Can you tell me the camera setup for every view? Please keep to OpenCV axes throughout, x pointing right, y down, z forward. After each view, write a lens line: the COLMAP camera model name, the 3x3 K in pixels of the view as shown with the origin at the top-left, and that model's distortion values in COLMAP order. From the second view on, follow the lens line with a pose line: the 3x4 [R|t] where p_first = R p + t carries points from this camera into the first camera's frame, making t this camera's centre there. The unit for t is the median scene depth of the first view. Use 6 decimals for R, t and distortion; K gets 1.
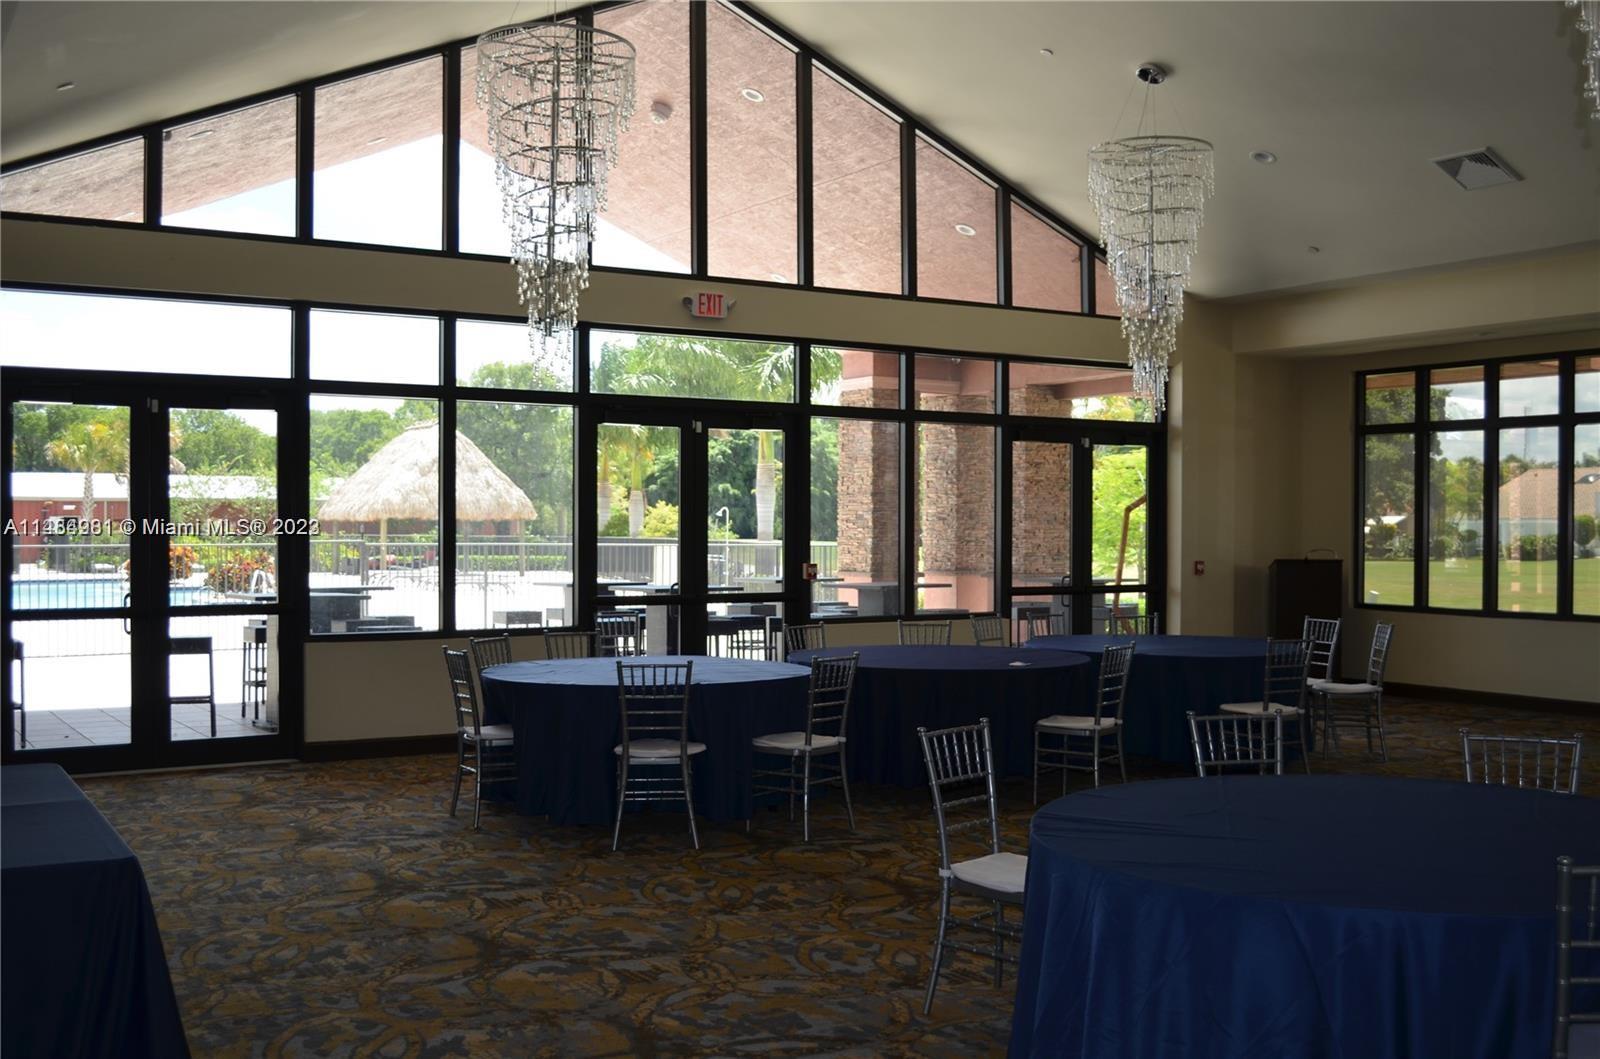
lens RADIAL K [[1682.1, 0, 800.0], [0, 1682.1, 529.5], [0, 0, 1]] dist [-0.053131, -0.002440]
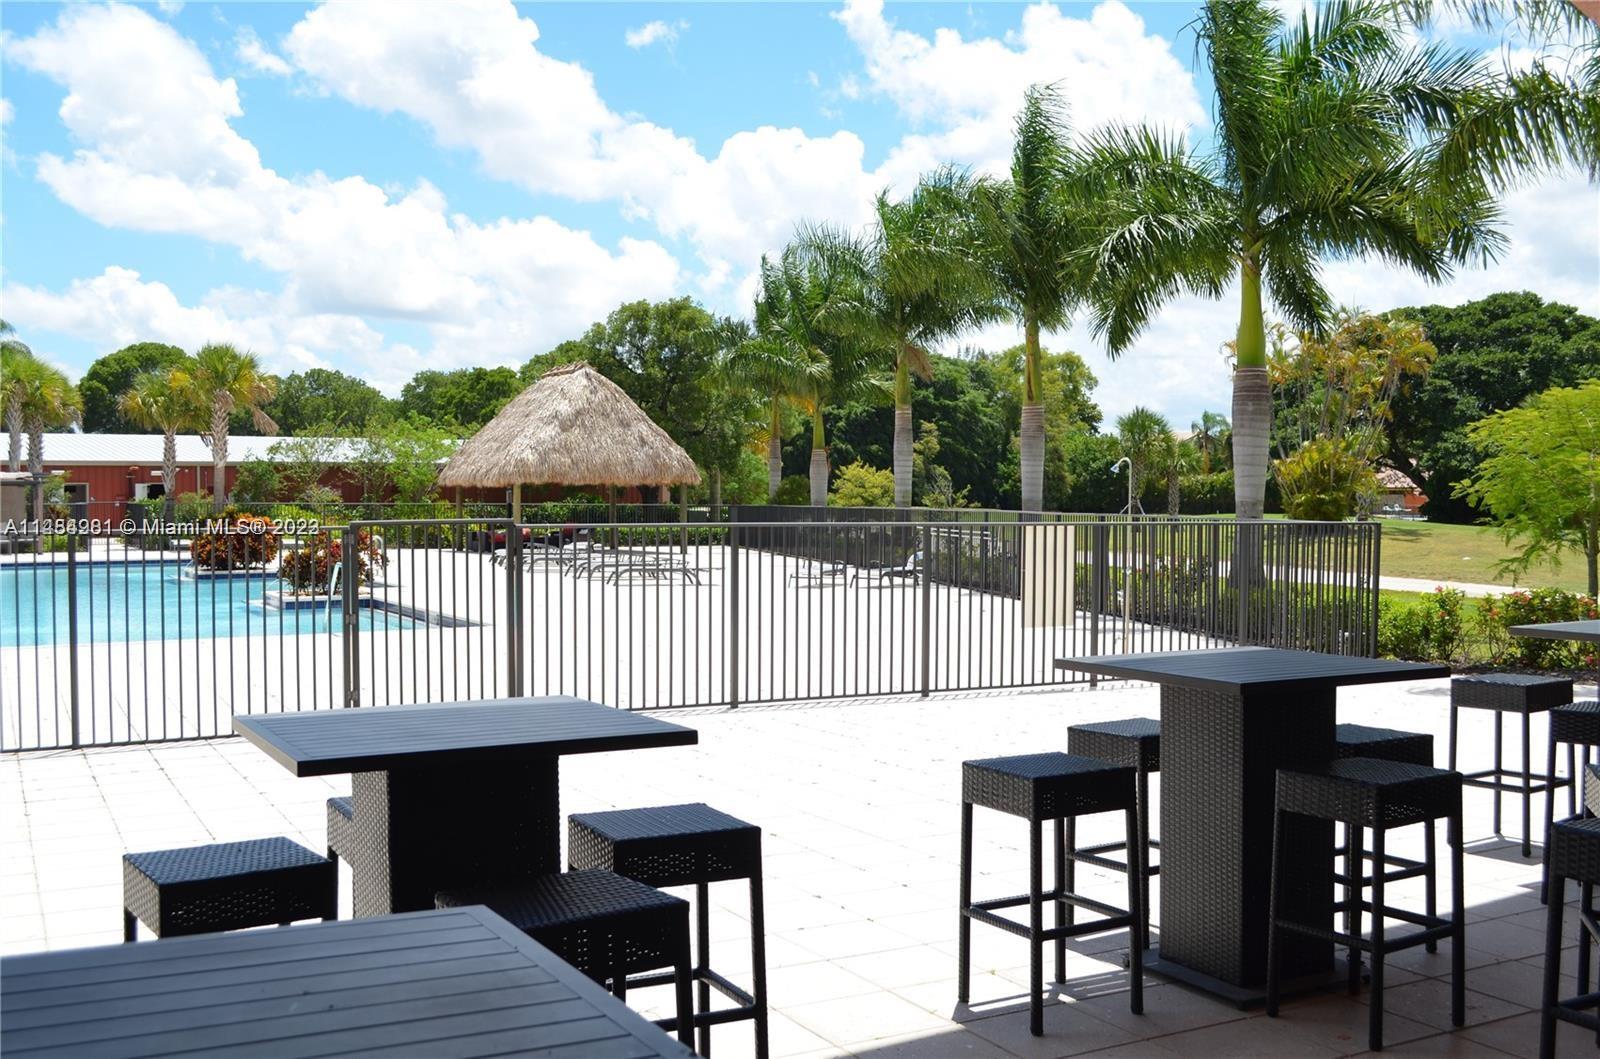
lens RADIAL K [[1682.1, 0, 800.0], [0, 1682.1, 529.5], [0, 0, 1]] dist [-0.053131, -0.002440]
pose [[0.997480, -0.002115, -0.070923, -0.049915], [0.003619, 0.999771, 0.021076, -0.000905], [0.070862, -0.021279, 0.997259, 0.183088]]
